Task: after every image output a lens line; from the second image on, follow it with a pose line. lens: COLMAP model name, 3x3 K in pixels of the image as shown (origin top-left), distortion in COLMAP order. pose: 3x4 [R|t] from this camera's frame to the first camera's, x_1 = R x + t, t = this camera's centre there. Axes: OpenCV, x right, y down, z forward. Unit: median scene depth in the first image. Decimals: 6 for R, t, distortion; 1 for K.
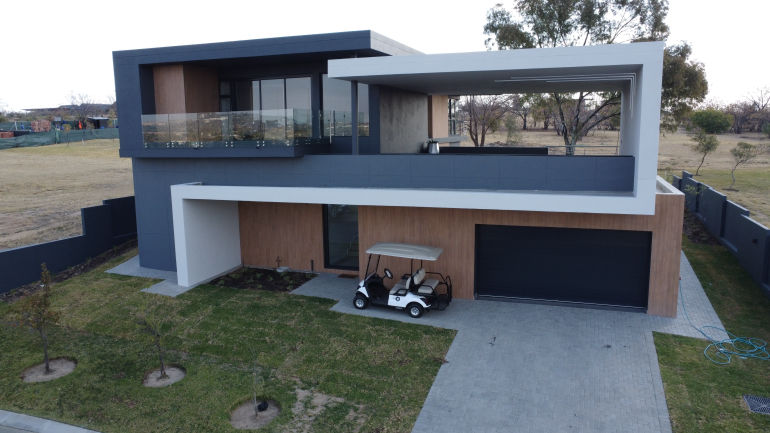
lens RADIAL K [[575.9, 0, 385.0], [0, 575.9, 216.5], [0, 0, 1]] dist [-0.155574, 0.248383]
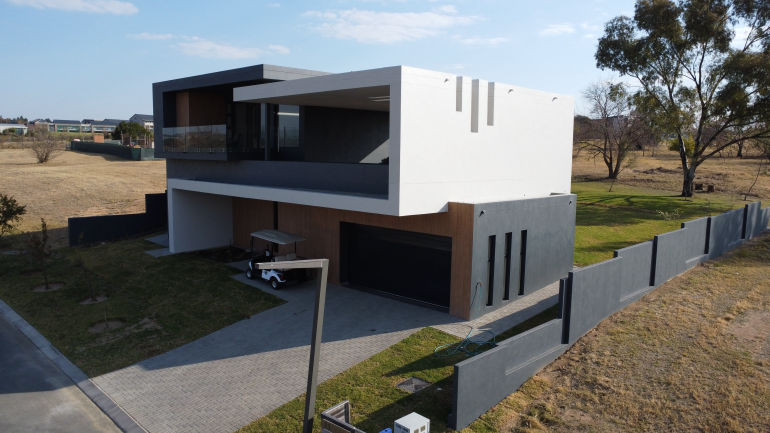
lens RADIAL K [[574.2, 0, 385.0], [0, 574.2, 216.5], [0, 0, 1]] dist [-0.117011, 0.178202]
pose [[0.910686, 0.074486, -0.406329, 0.773025], [-0.089308, 0.995848, -0.017608, 0.017369], [0.403330, 0.052324, 0.913557, -0.057059]]
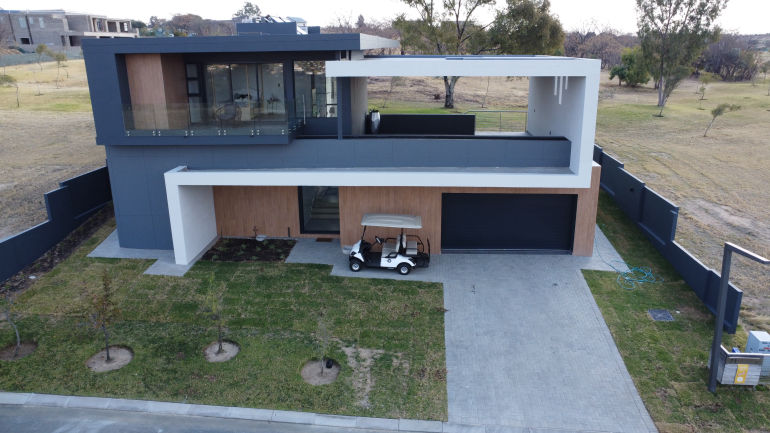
lens RADIAL K [[577.9, 0, 385.0], [0, 577.9, 216.5], [0, 0, 1]] dist [-0.196401, 0.354923]
pose [[0.962253, -0.076548, 0.261171, -0.300109], [0.039449, 0.988726, 0.144445, -0.126498], [-0.269284, -0.128690, 0.954424, -0.148558]]
